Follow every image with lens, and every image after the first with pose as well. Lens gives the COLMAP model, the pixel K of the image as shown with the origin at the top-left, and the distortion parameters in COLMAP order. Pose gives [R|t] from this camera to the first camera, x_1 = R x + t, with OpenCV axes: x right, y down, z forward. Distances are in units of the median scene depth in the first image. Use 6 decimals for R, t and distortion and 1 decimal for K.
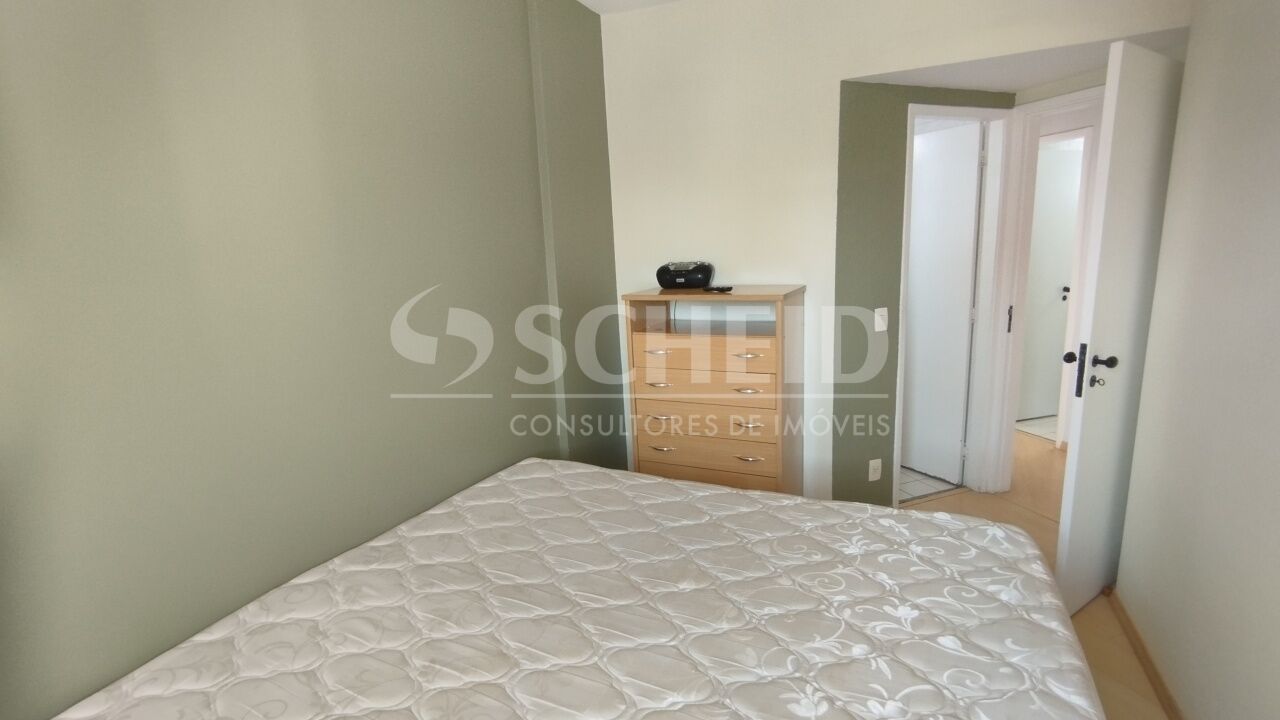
lens RADIAL K [[592.9, 0, 667.0], [0, 592.9, 363.5], [0, 0, 1]] dist [0.000032, 0.000179]
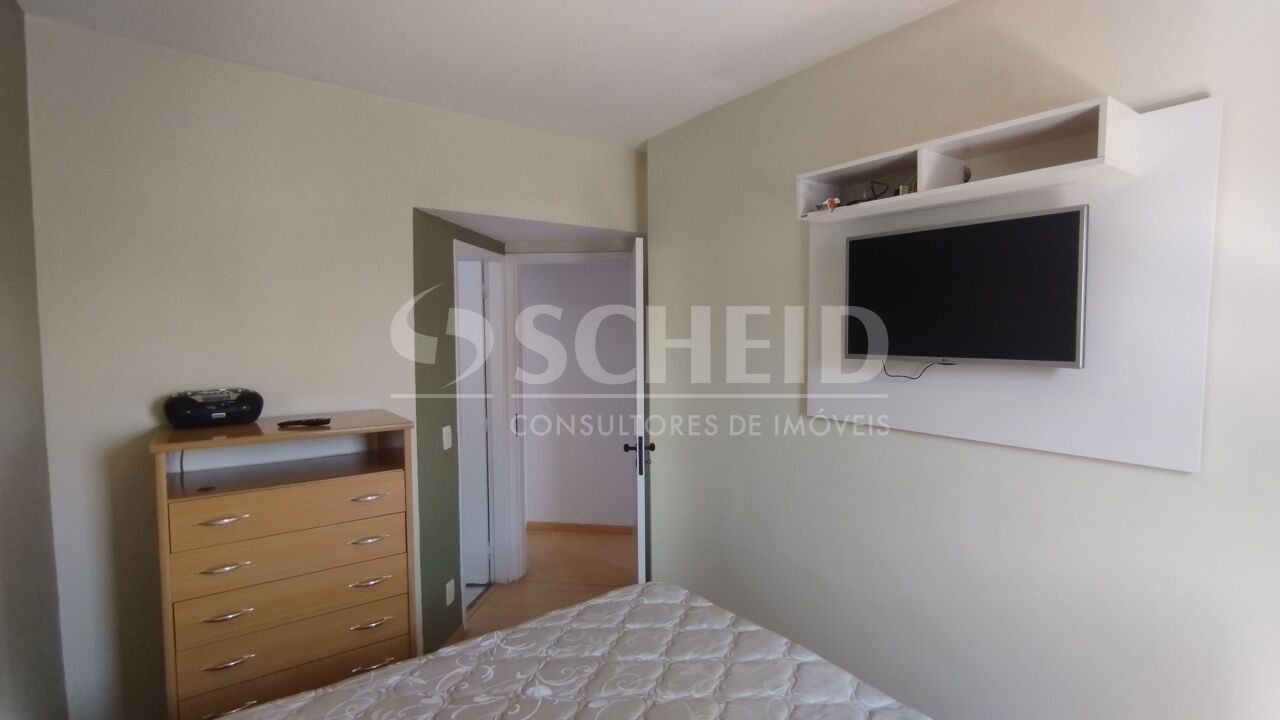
lens RADIAL K [[592.9, 0, 667.0], [0, 592.9, 363.5], [0, 0, 1]] dist [0.000032, 0.000179]
pose [[0.472292, -0.003697, 0.881434, -0.389963], [0.160979, 0.983534, -0.082131, -0.060804], [-0.866618, 0.180683, 0.465111, 0.200904]]
